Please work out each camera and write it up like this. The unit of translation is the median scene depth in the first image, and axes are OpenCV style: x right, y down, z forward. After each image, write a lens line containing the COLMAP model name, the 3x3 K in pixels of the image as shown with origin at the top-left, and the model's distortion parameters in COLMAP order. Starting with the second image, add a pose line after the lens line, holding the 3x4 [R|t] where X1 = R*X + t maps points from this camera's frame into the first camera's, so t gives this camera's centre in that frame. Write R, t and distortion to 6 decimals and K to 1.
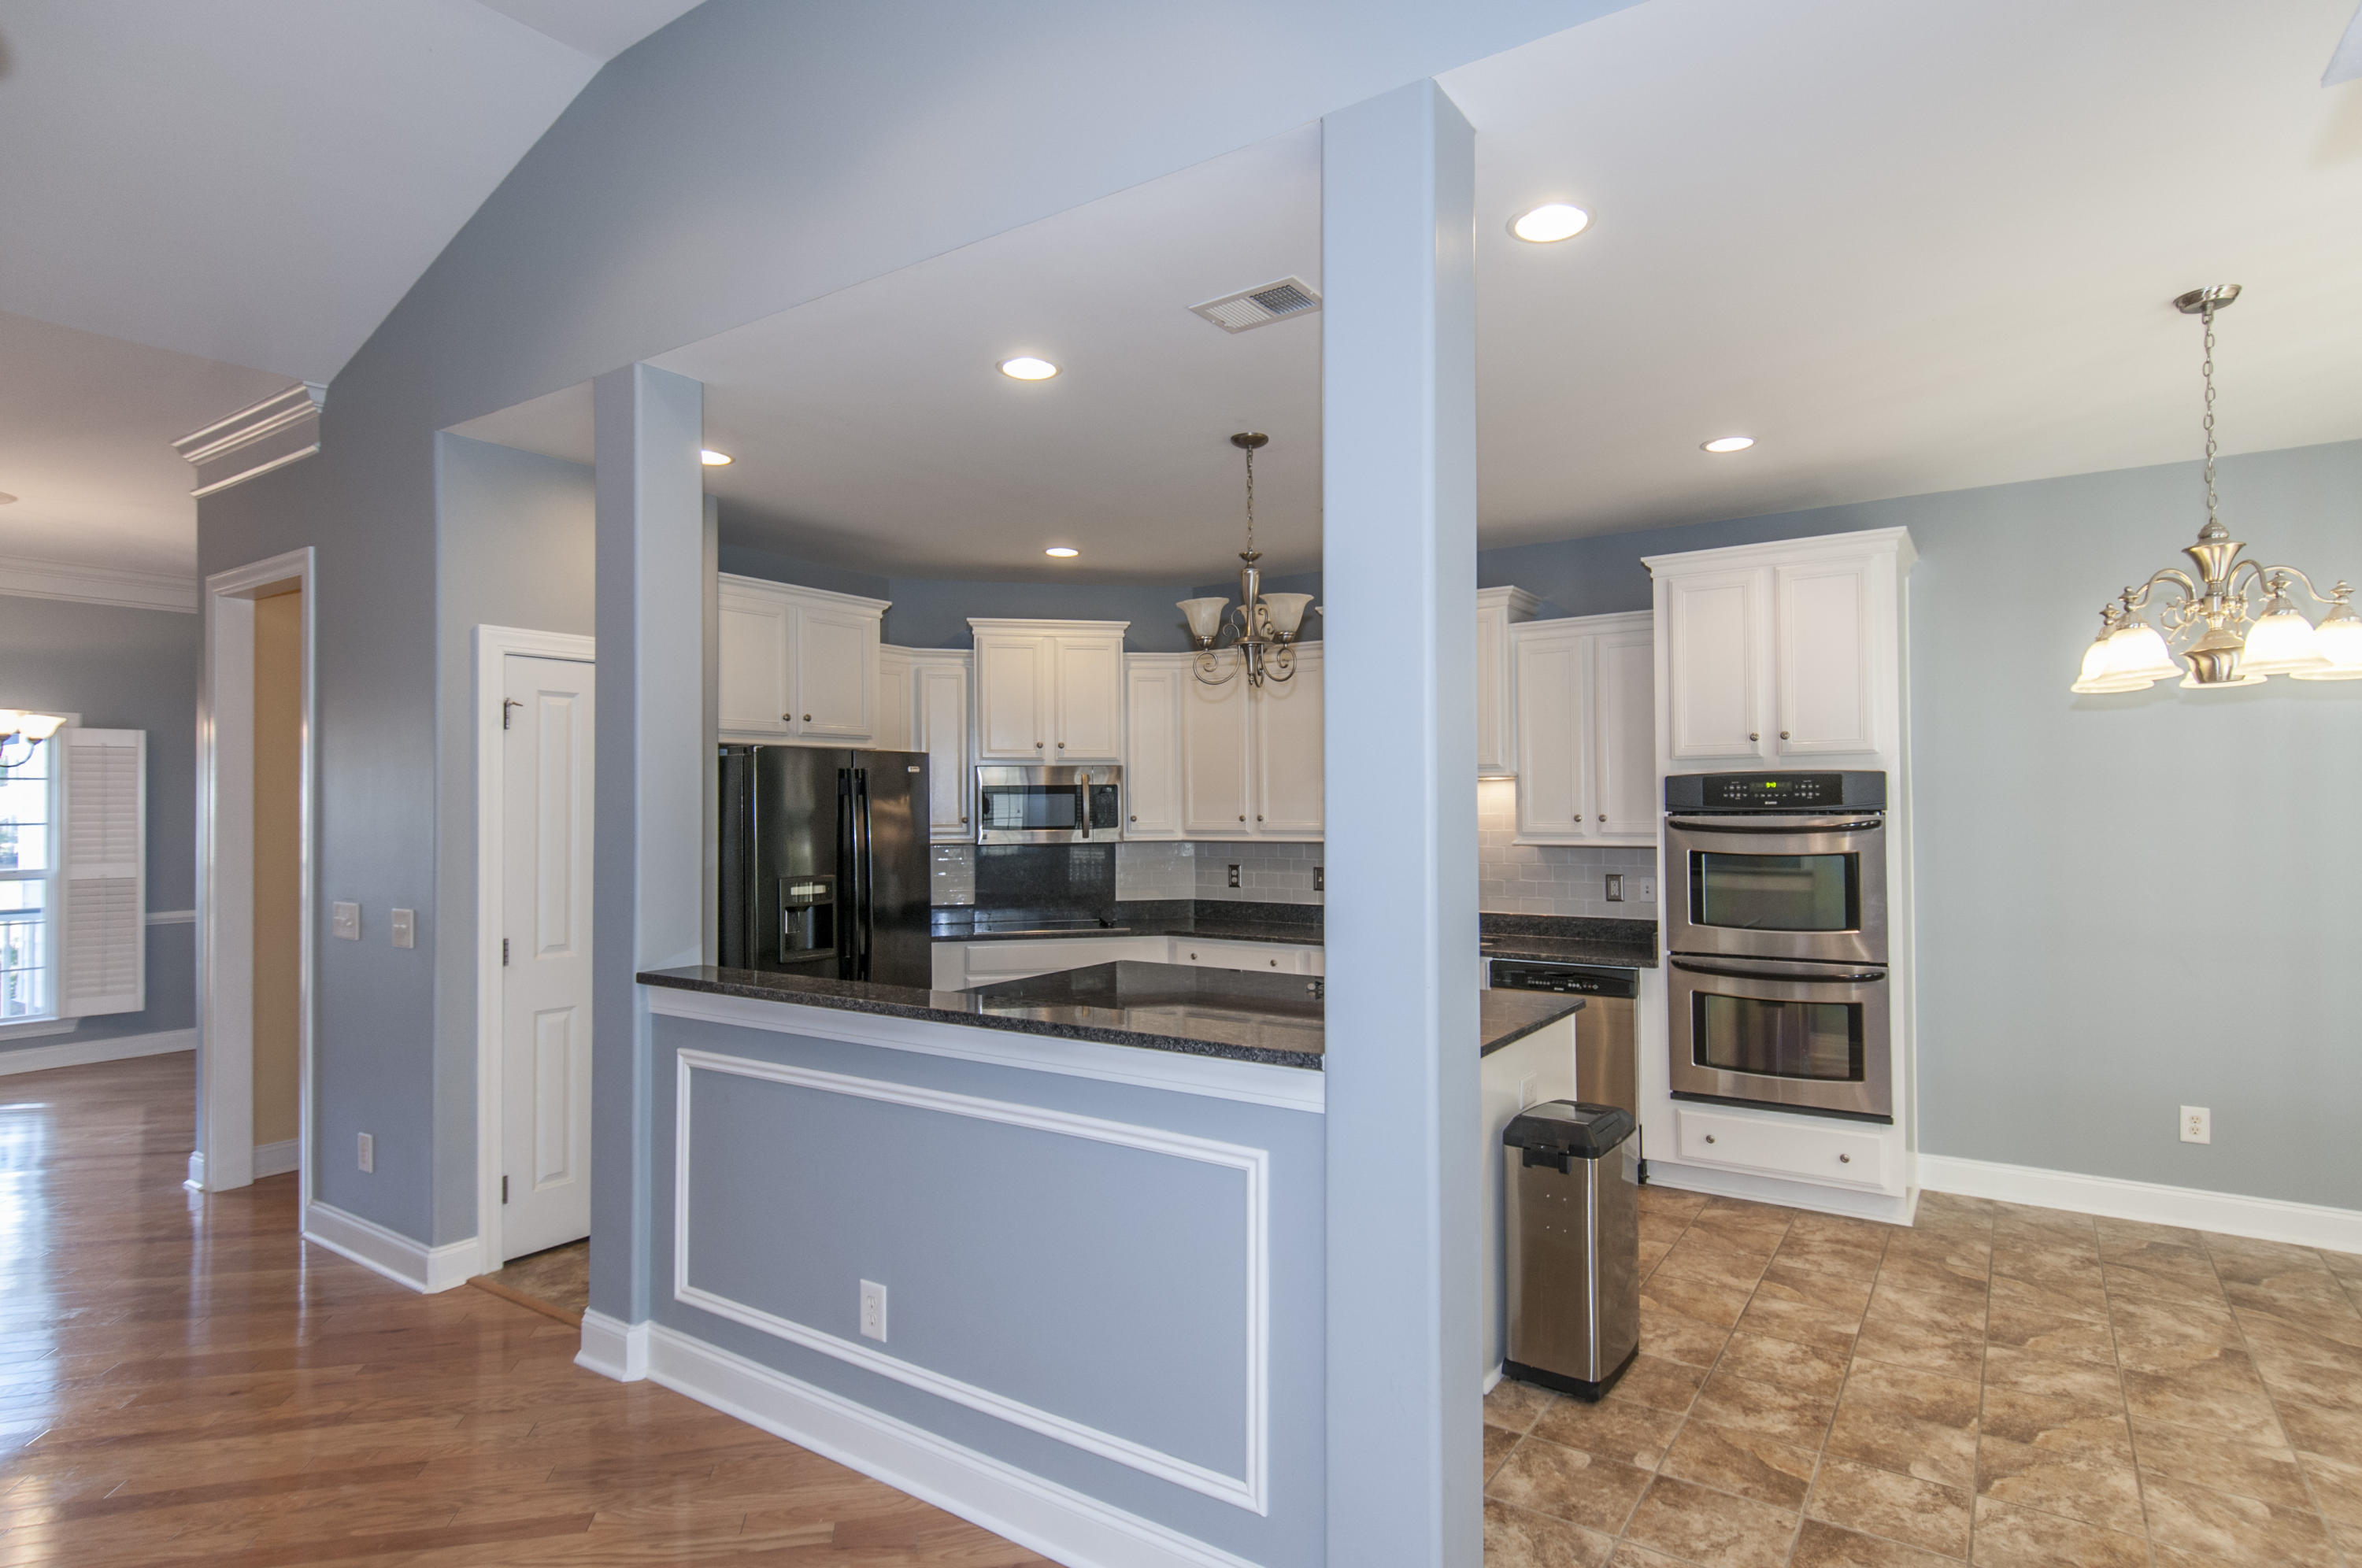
lens RADIAL K [[1223.3, 0, 1206.8], [0, 1223.3, 785.4], [0, 0, 1]] dist [0.000502, -0.001696]
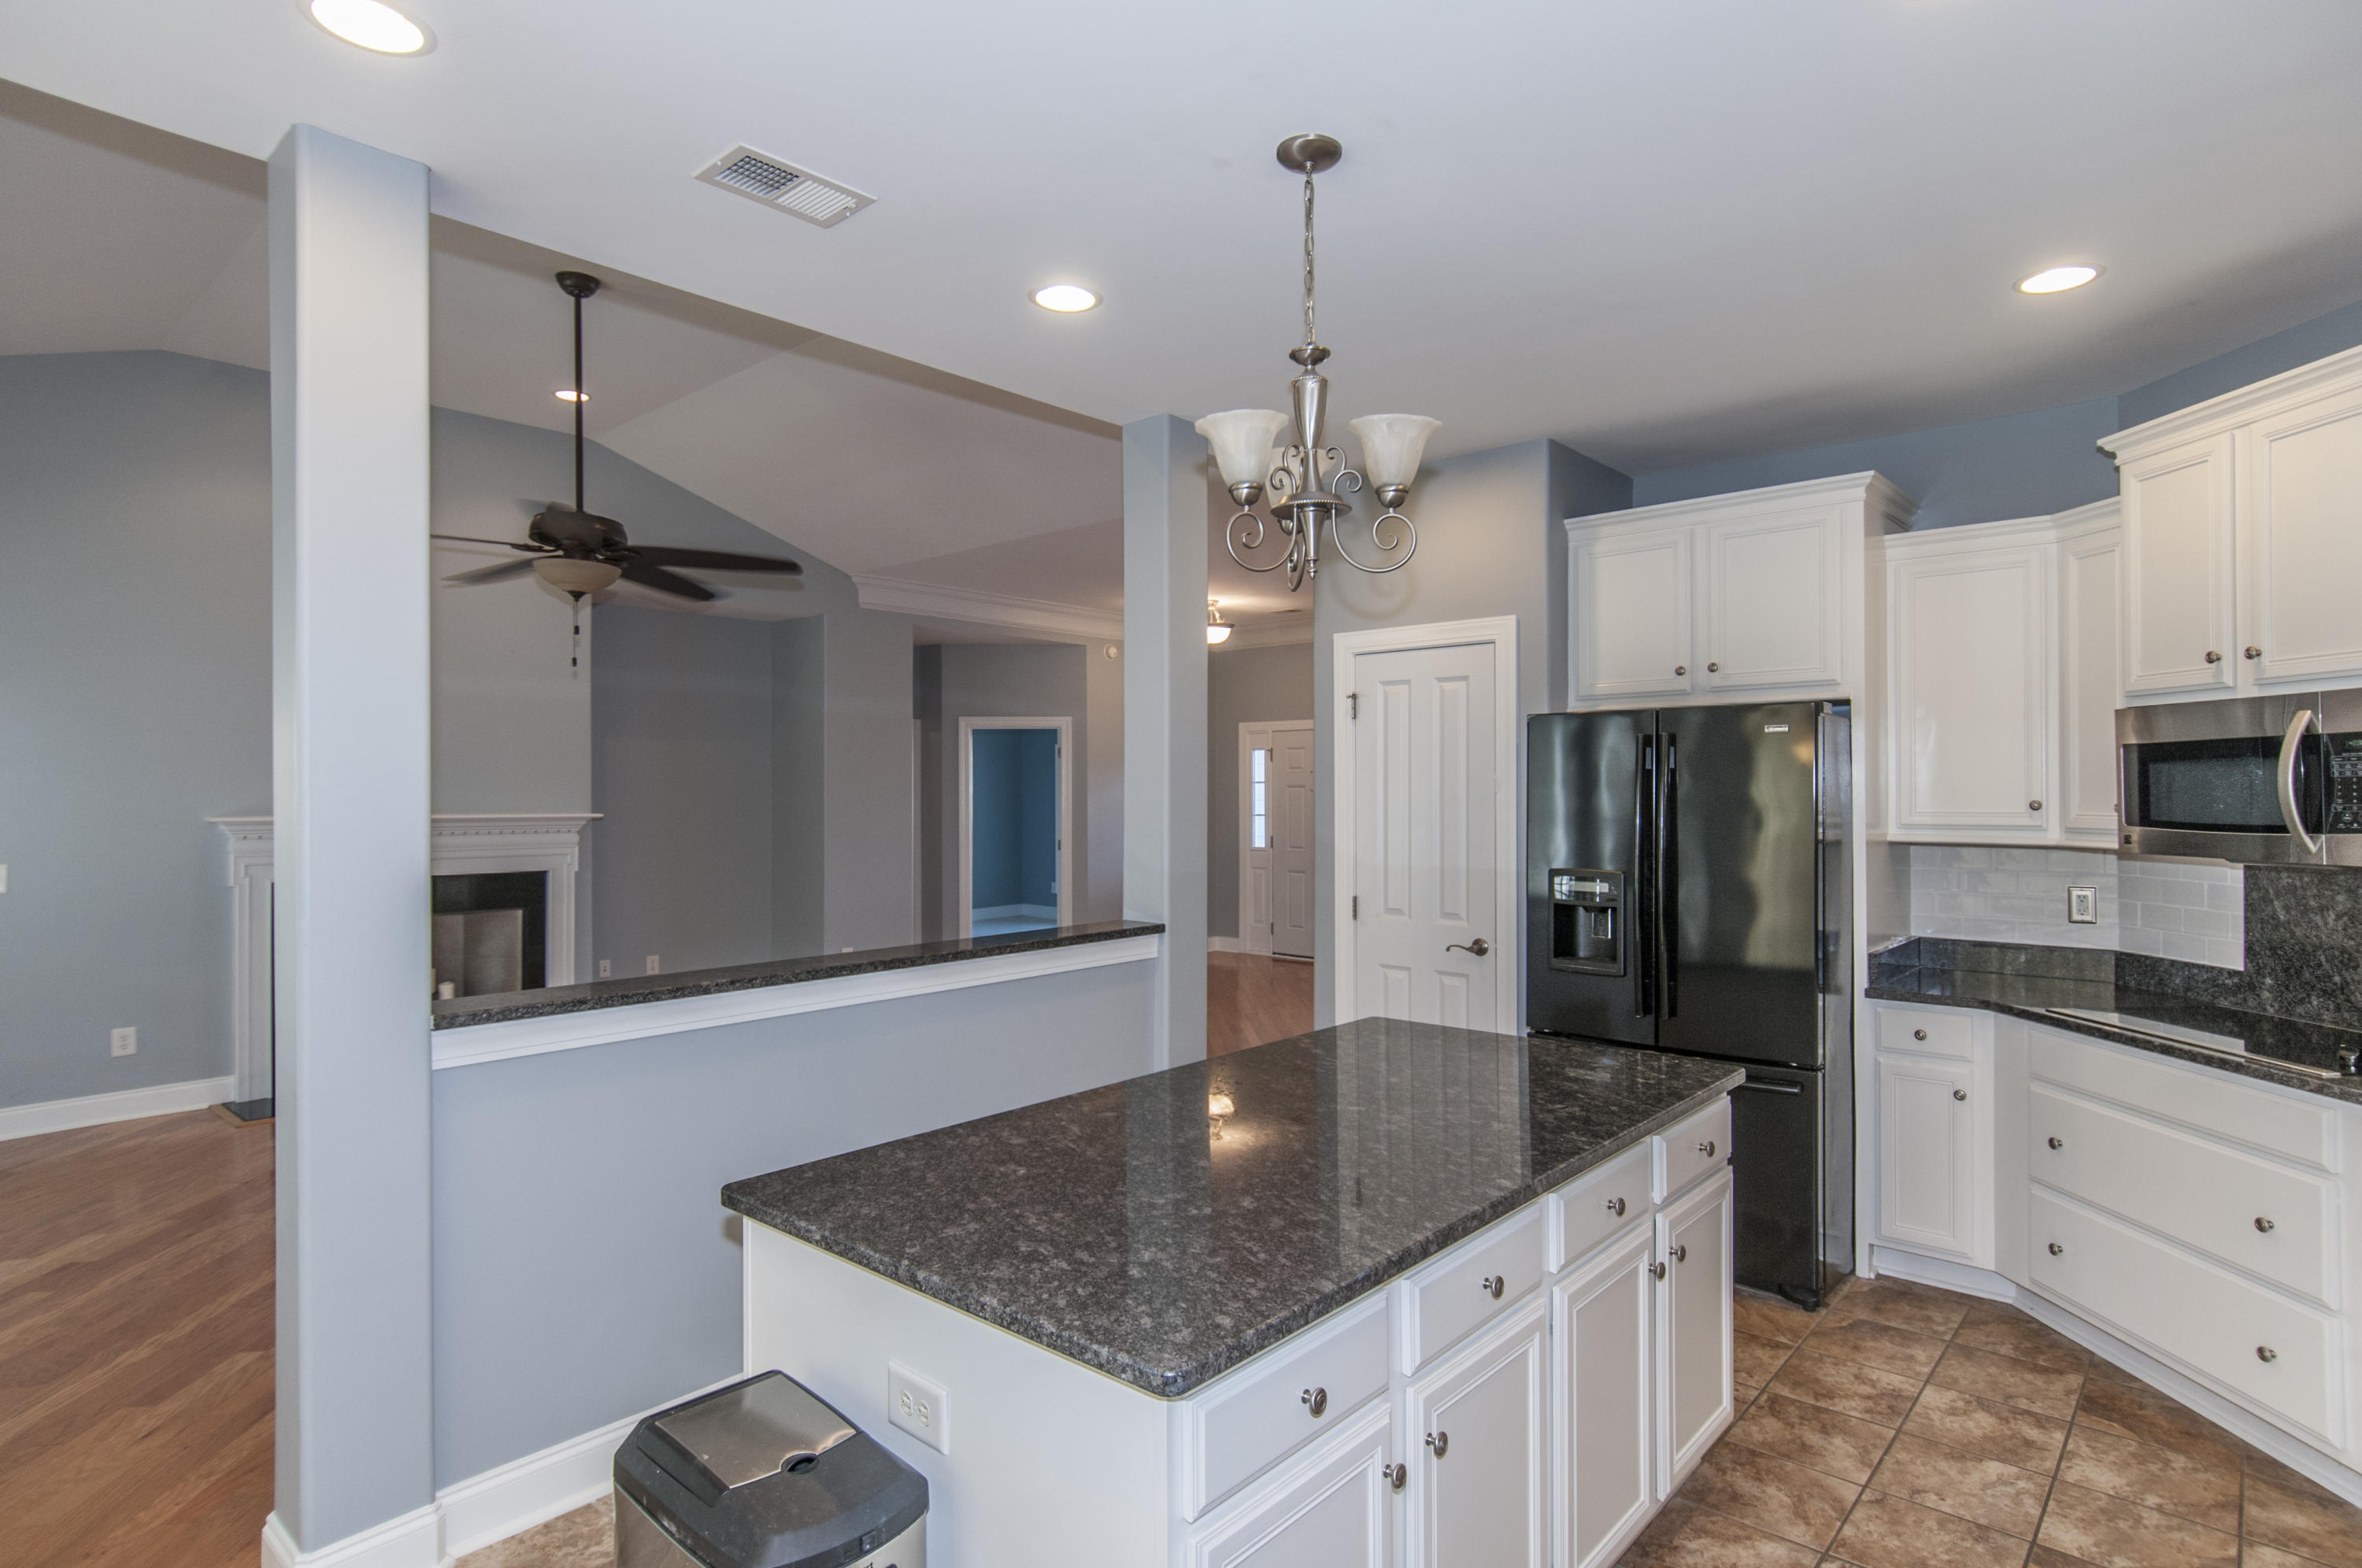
lens RADIAL K [[1223.3, 0, 1203.0], [0, 1223.3, 779.9], [0, 0, 1]] dist [0.000502, -0.001696]
pose [[-0.129495, 0.000453, -0.991580, 0.564933], [0.020940, 0.999778, -0.002278, 0.012039], [0.991359, -0.021059, -0.129475, 0.933816]]
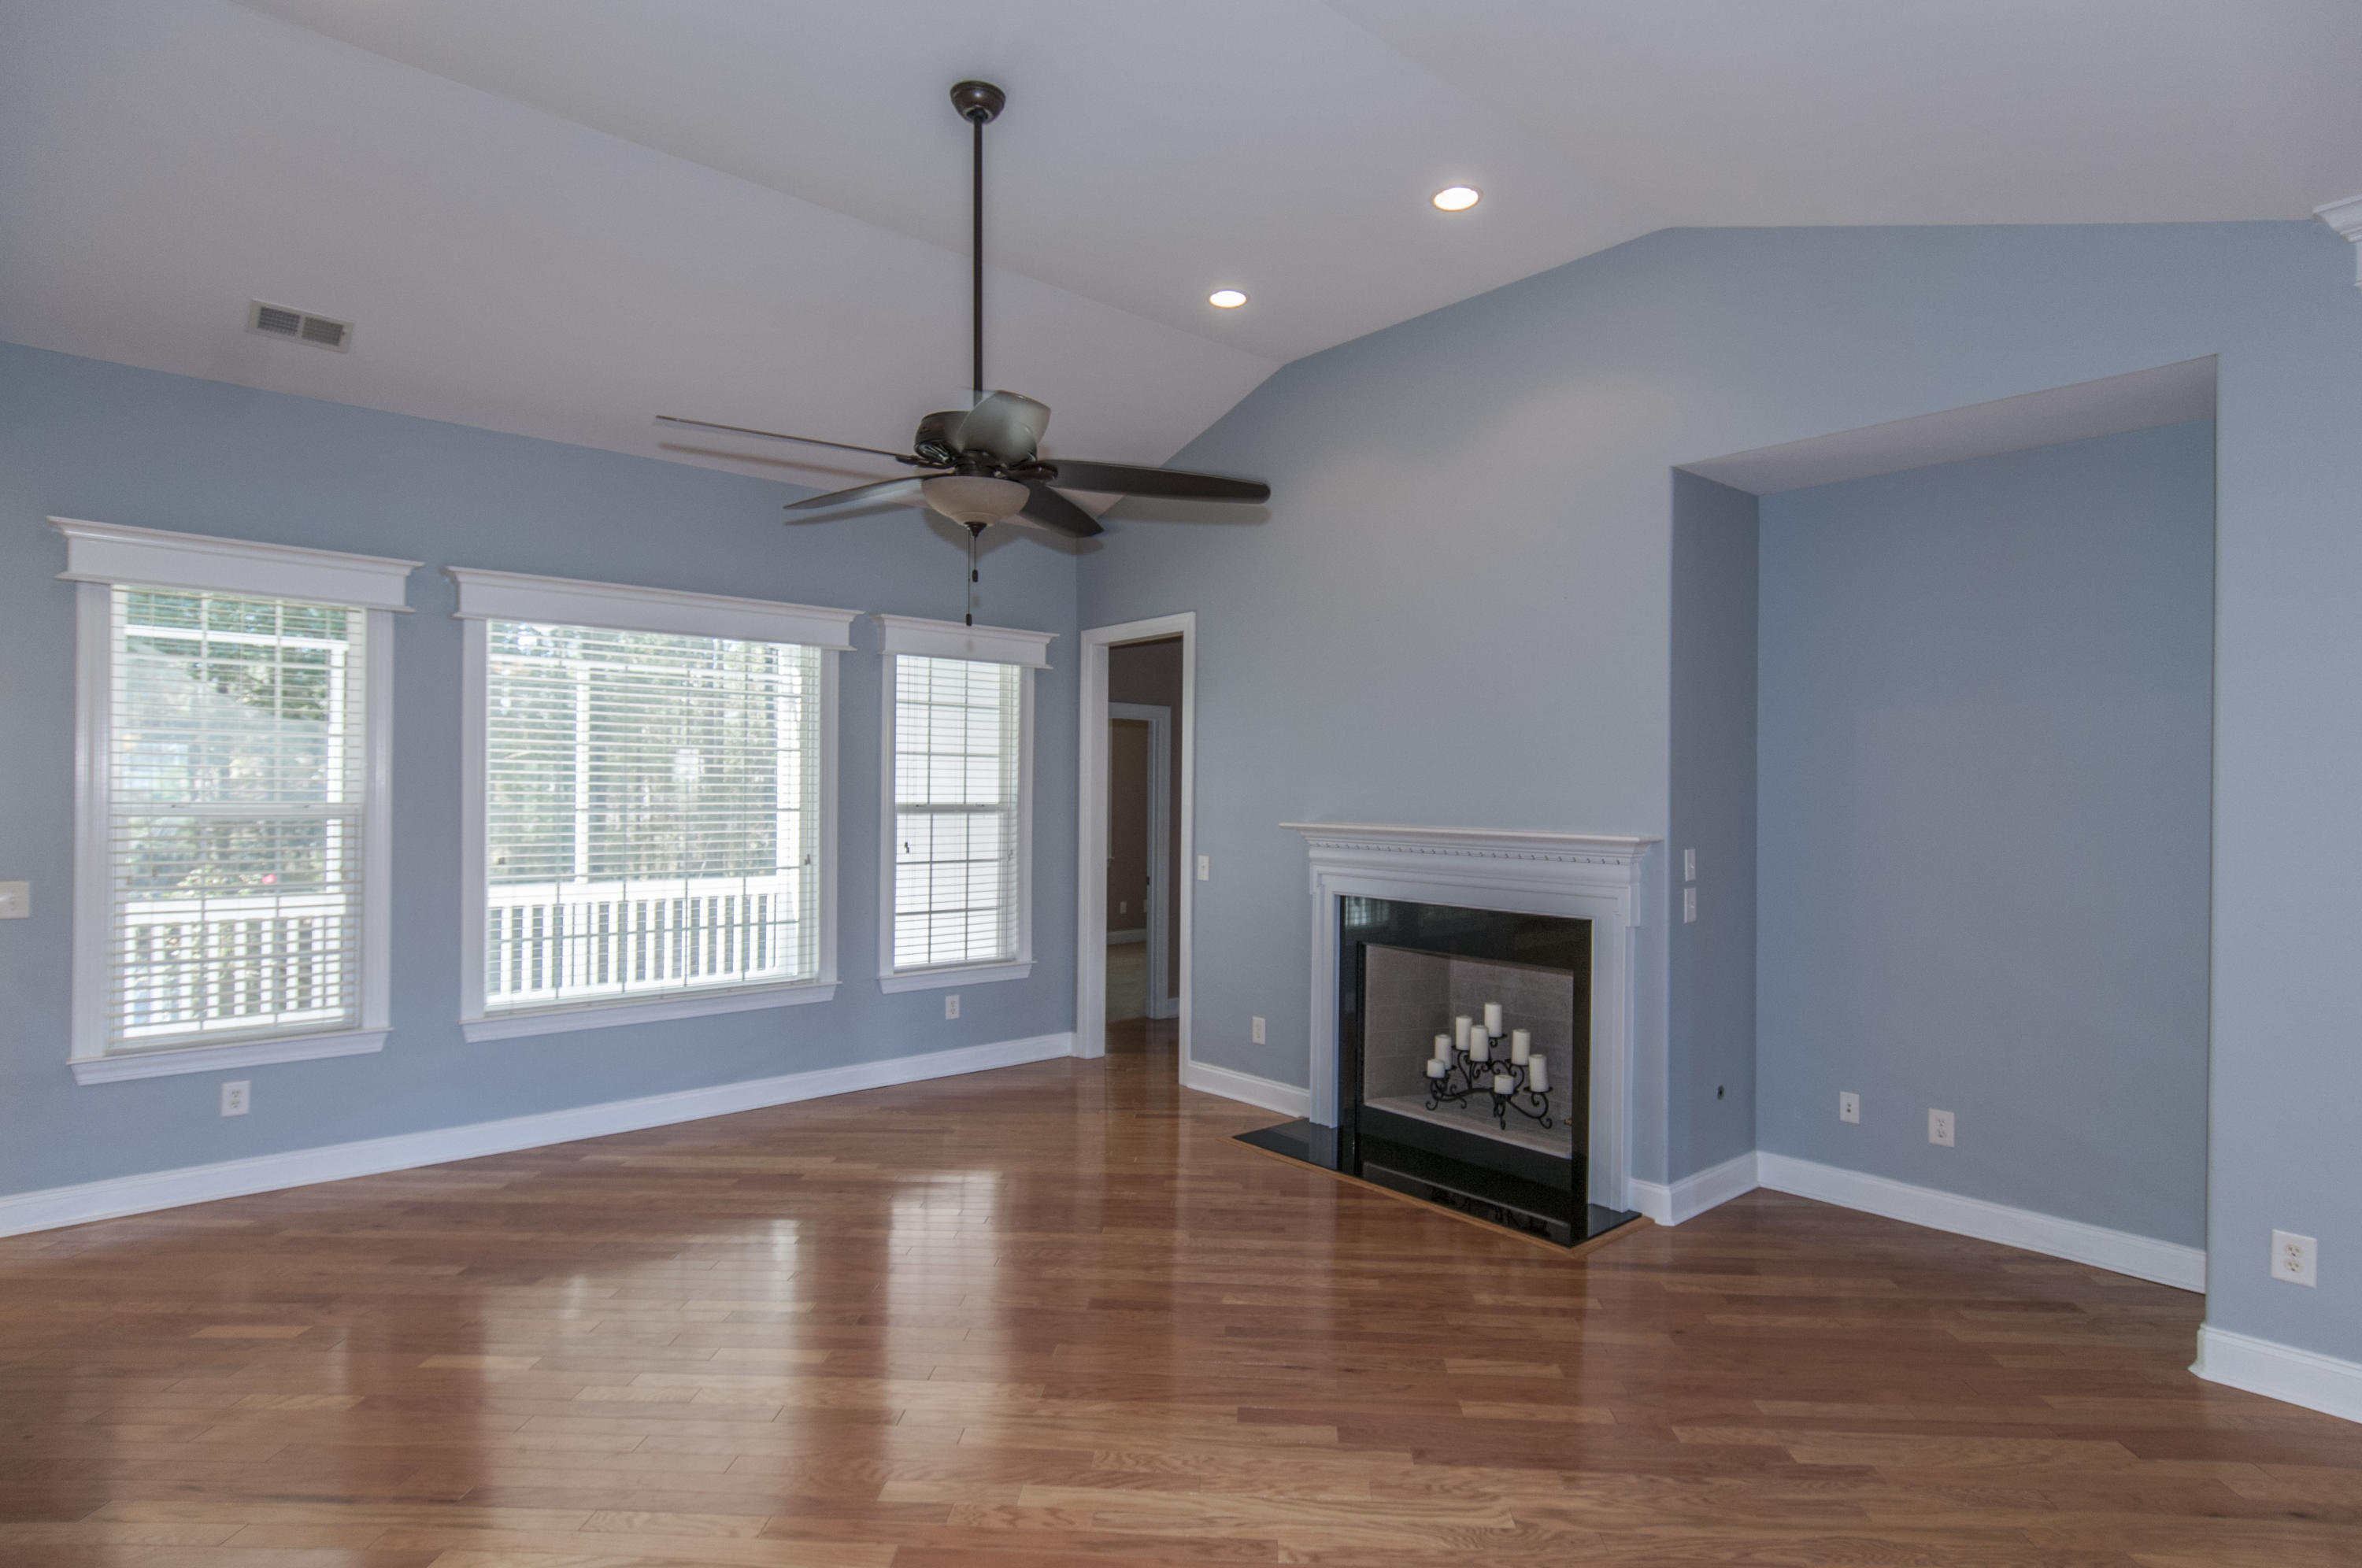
lens RADIAL K [[1223.3, 0, 1210.9], [0, 1223.3, 778.4], [0, 0, 1]] dist [0.000502, -0.001696]
pose [[-0.968321, 0.003353, 0.249687, -0.845734], [-0.004298, 0.999538, -0.030094, 0.020835], [-0.249672, -0.030213, -0.967859, 0.976225]]
